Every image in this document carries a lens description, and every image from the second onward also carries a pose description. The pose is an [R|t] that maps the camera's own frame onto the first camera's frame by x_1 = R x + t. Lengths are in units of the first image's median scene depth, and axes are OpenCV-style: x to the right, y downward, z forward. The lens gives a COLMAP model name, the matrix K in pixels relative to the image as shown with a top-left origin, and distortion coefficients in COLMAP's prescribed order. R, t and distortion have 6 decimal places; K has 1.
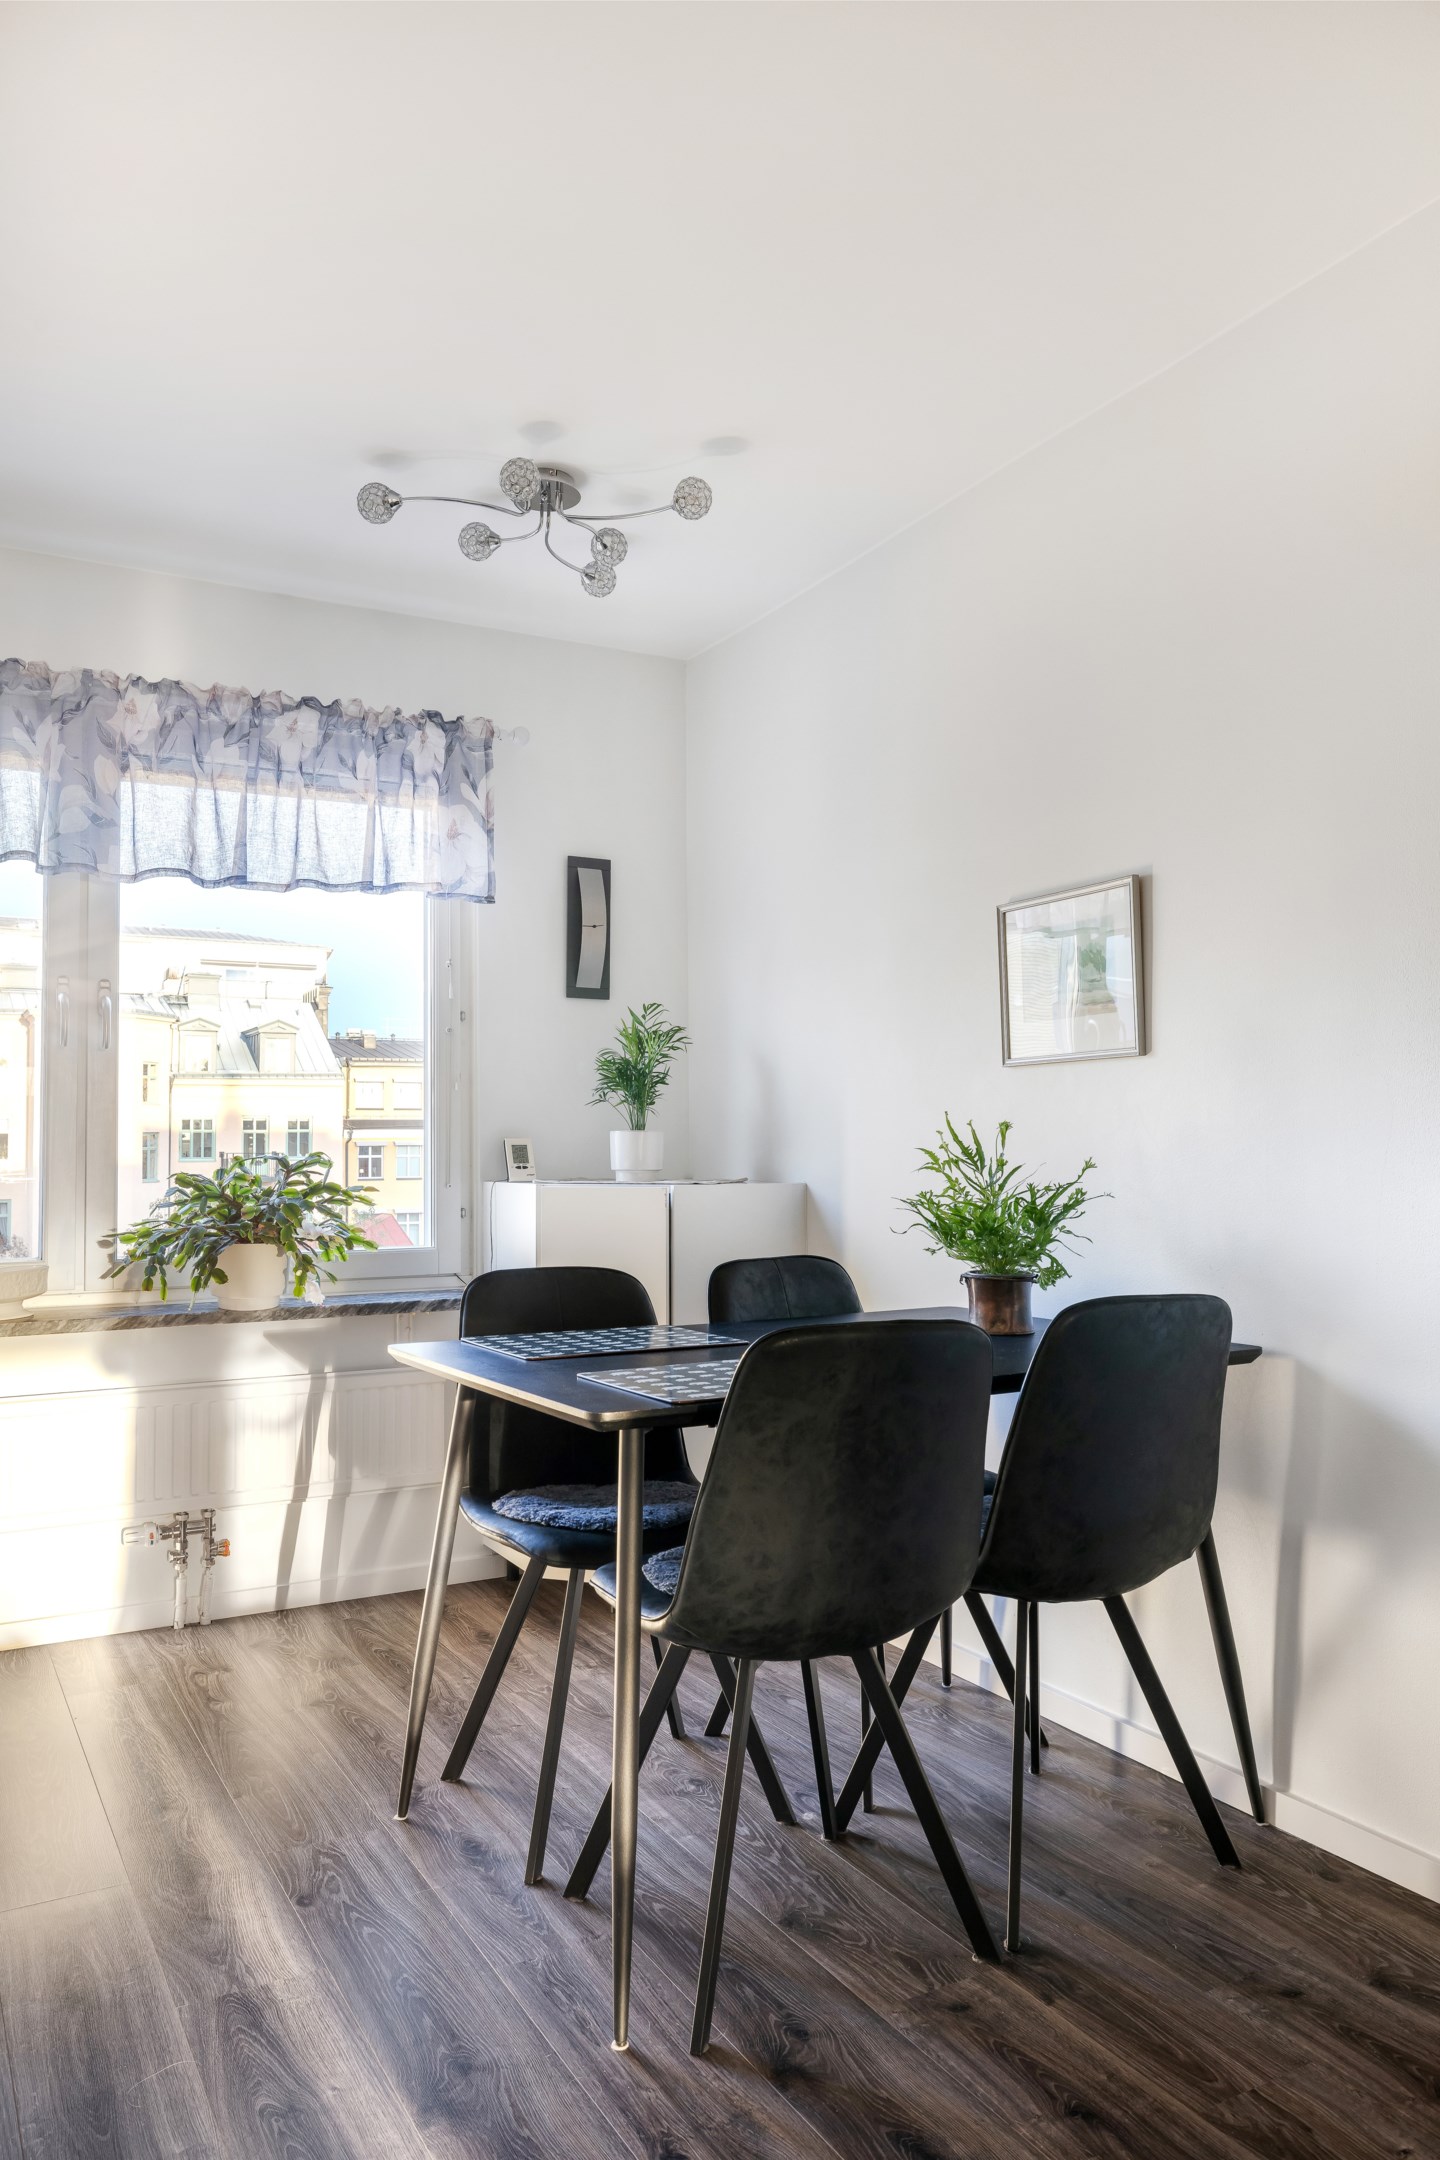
lens RADIAL K [[1533.5, 0, 716.5], [0, 1533.5, 1087.0], [0, 0, 1]] dist [-0.000758, 0.002924]
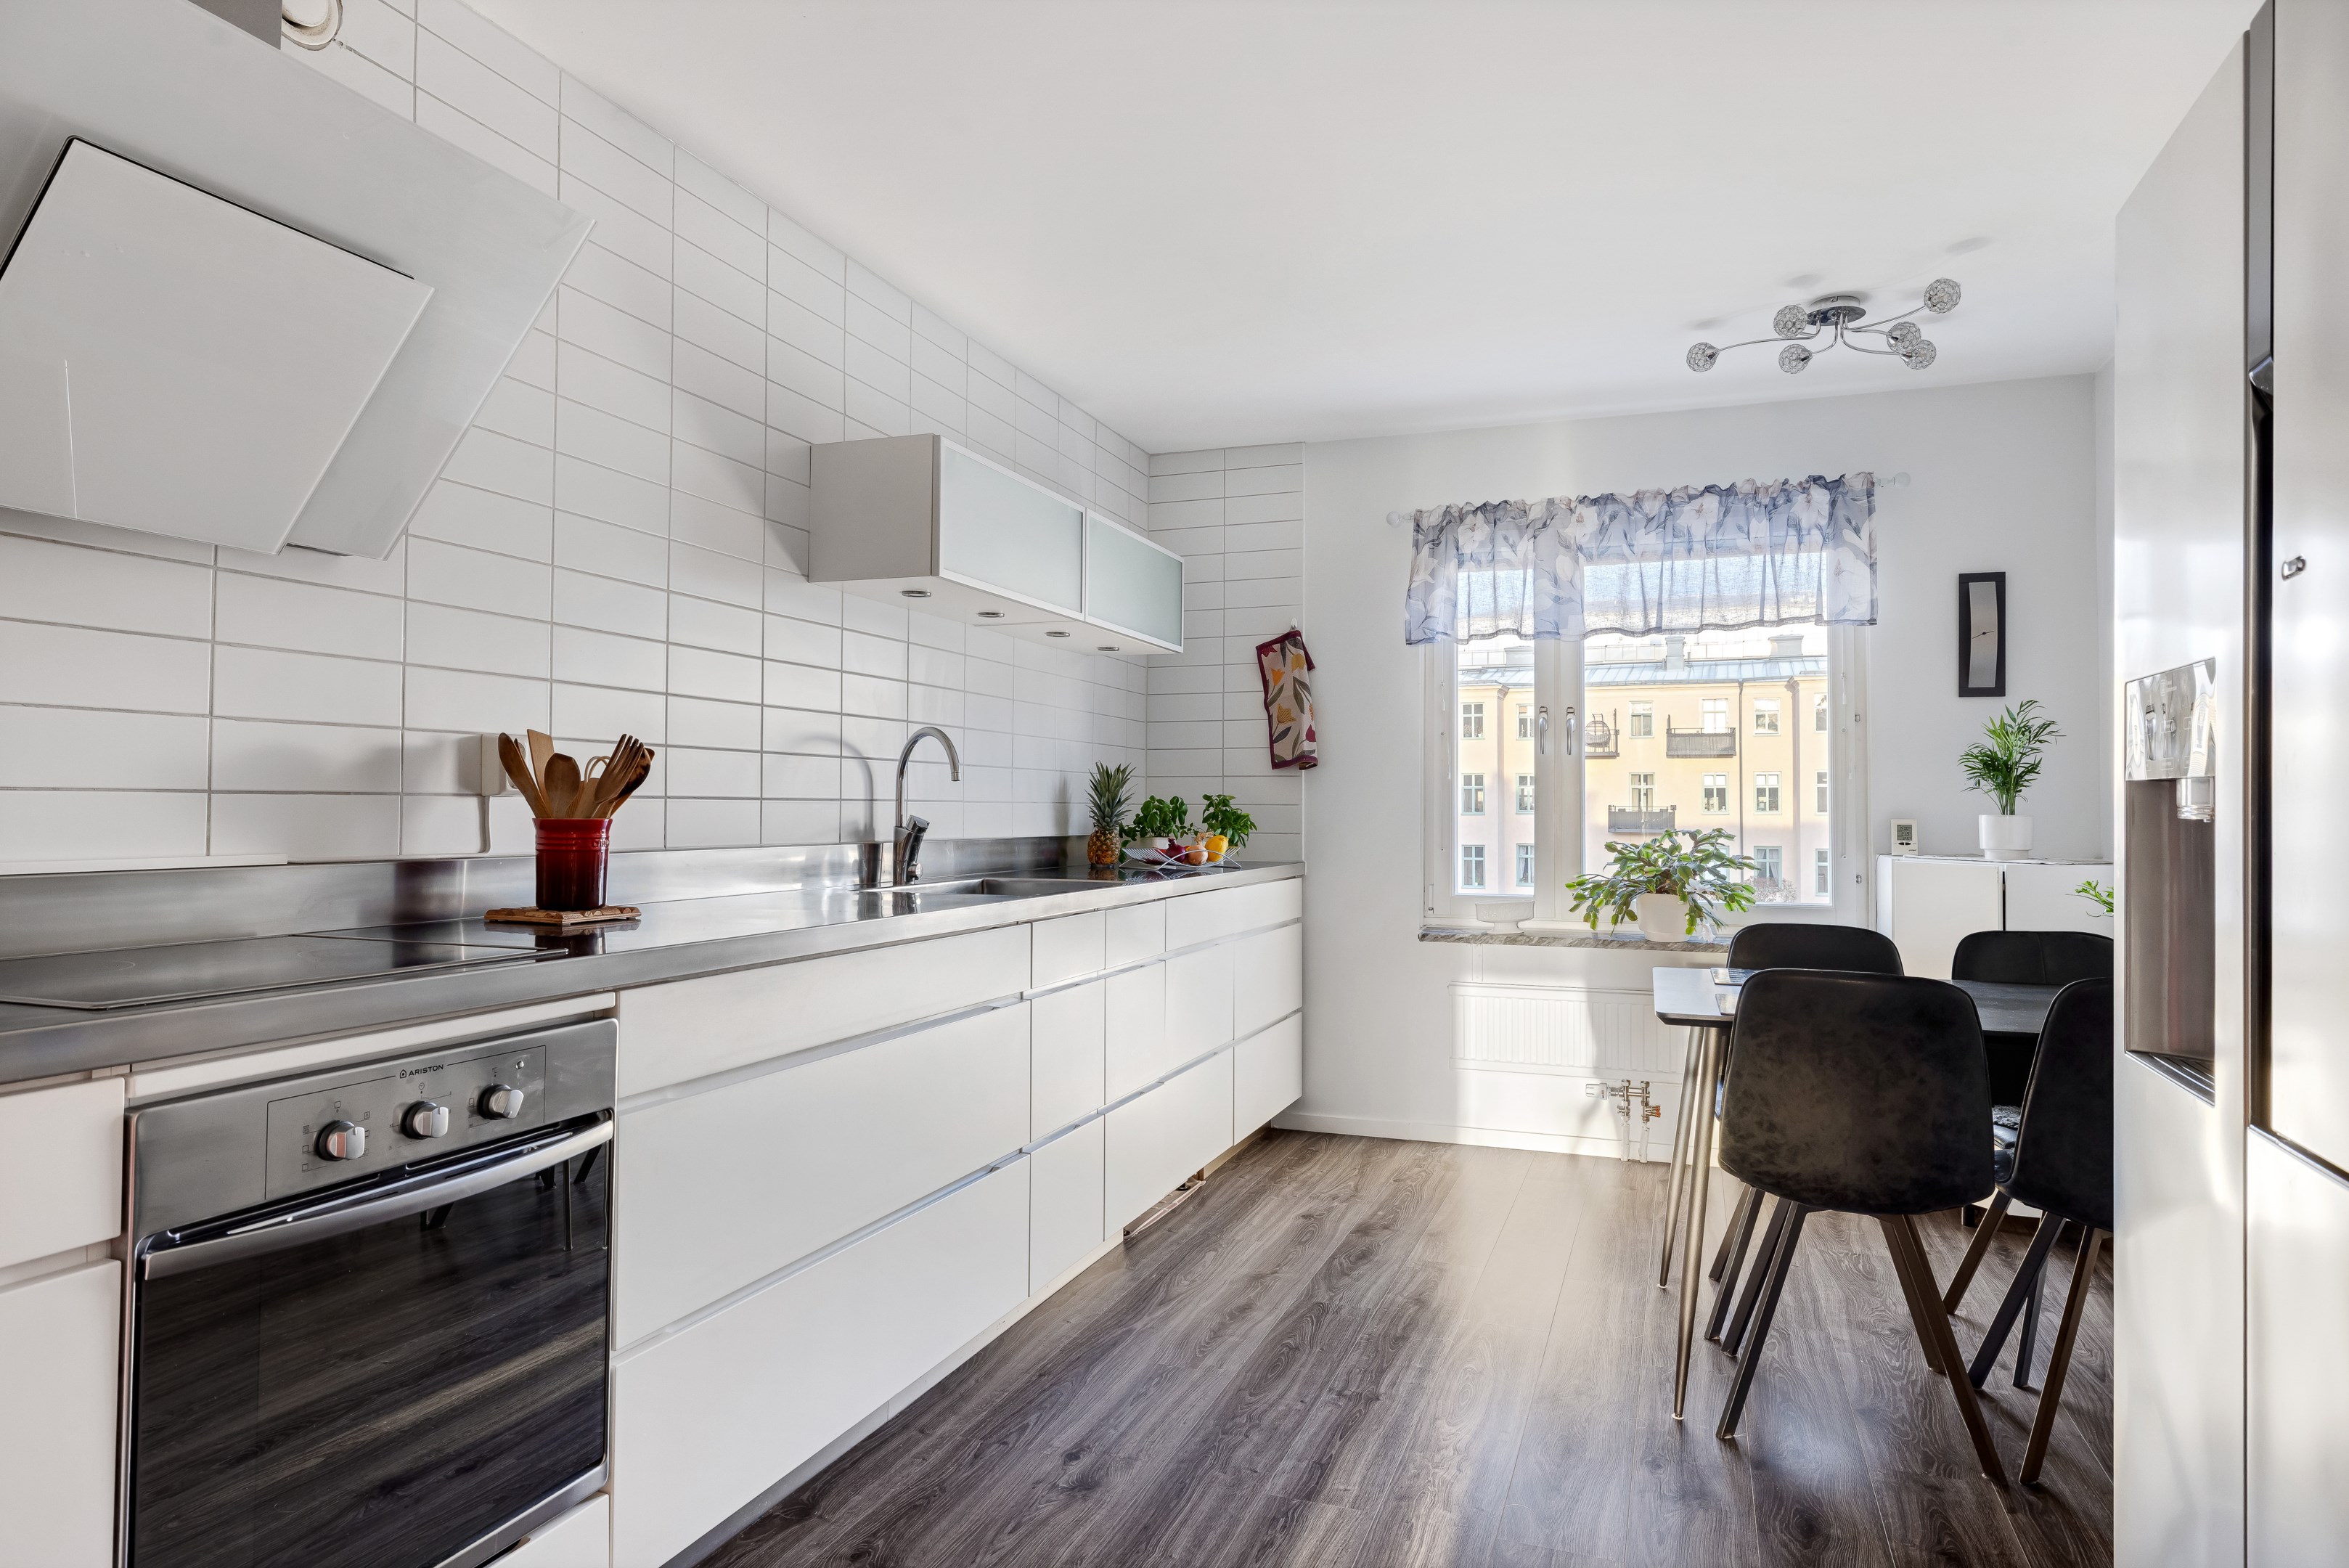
lens RADIAL K [[1376.5, 0, 1169.0], [0, 1376.5, 786.6], [0, 0, 1]] dist [0.006108, 0.001089]
pose [[0.660215, -0.001372, -0.751075, 0.325362], [0.023495, 0.999547, 0.018826, -0.027783], [0.750709, -0.030076, 0.659948, -0.148375]]
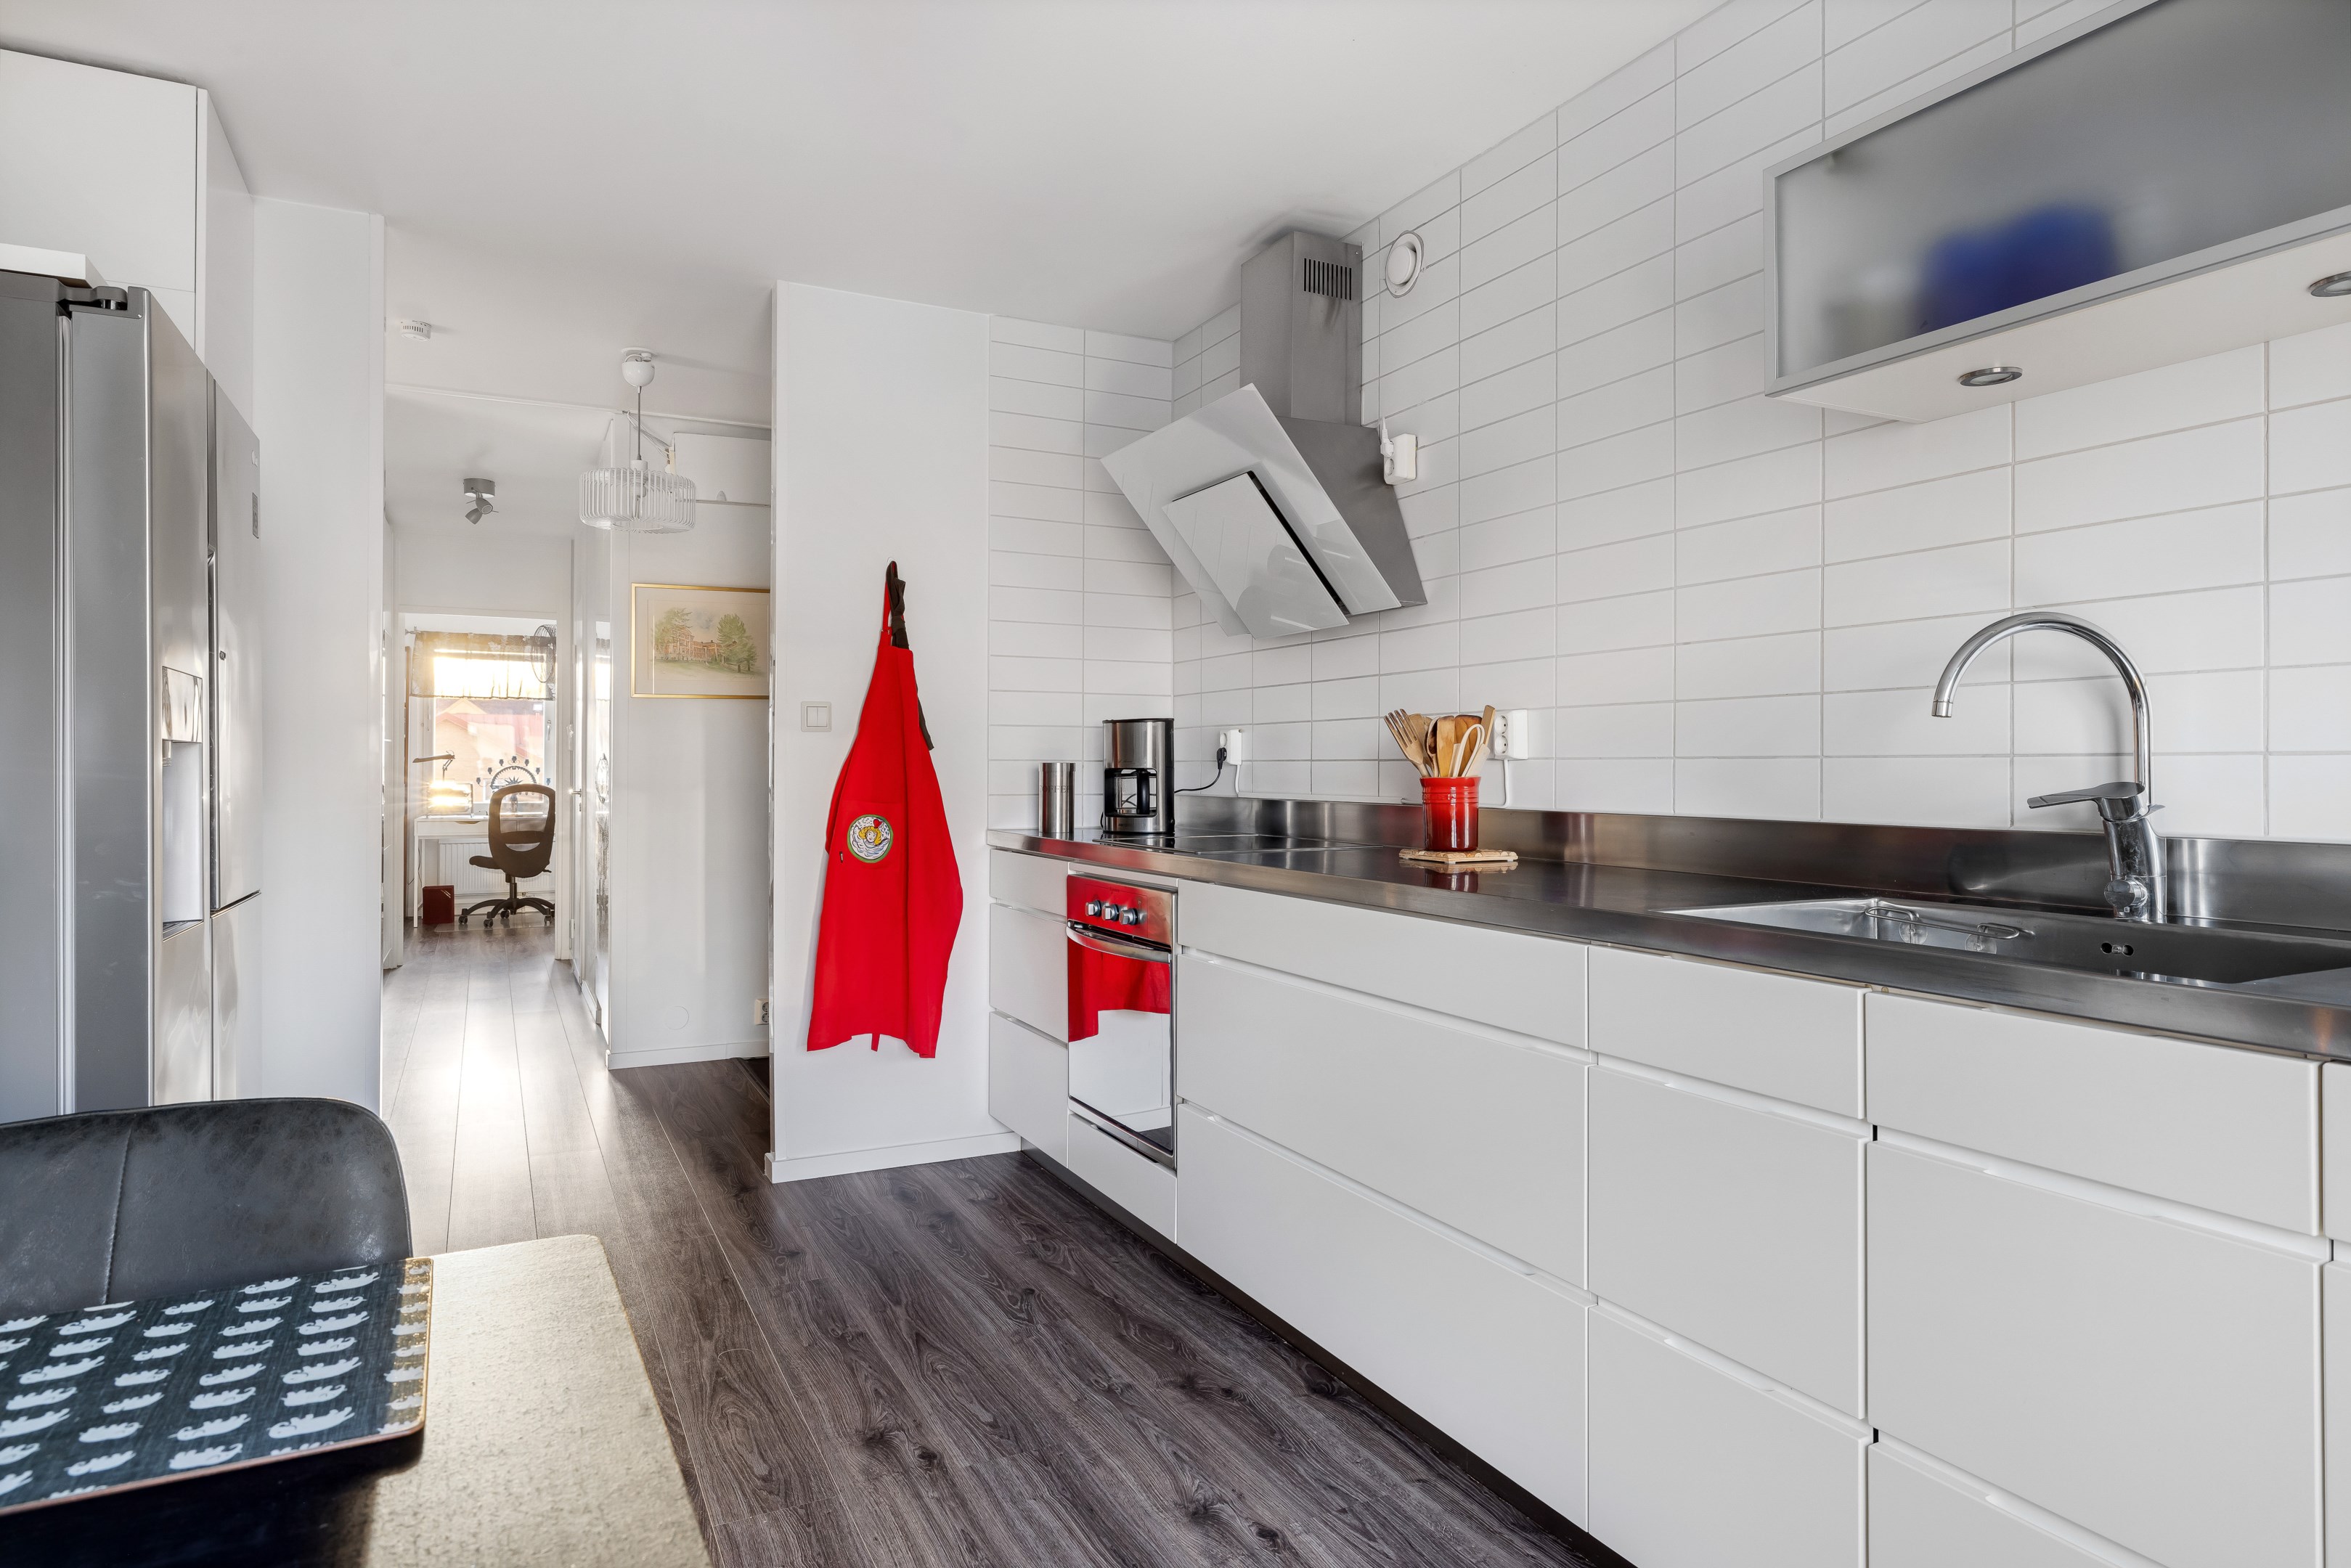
lens RADIAL K [[1377.5, 0, 1173.7], [0, 1377.5, 779.0], [0, 0, 1]] dist [0.006108, 0.001089]
pose [[-0.999520, 0.005941, 0.030412, -0.084044], [0.004655, 0.999099, -0.042175, 0.014129], [-0.030635, -0.042013, -0.998647, 0.625130]]
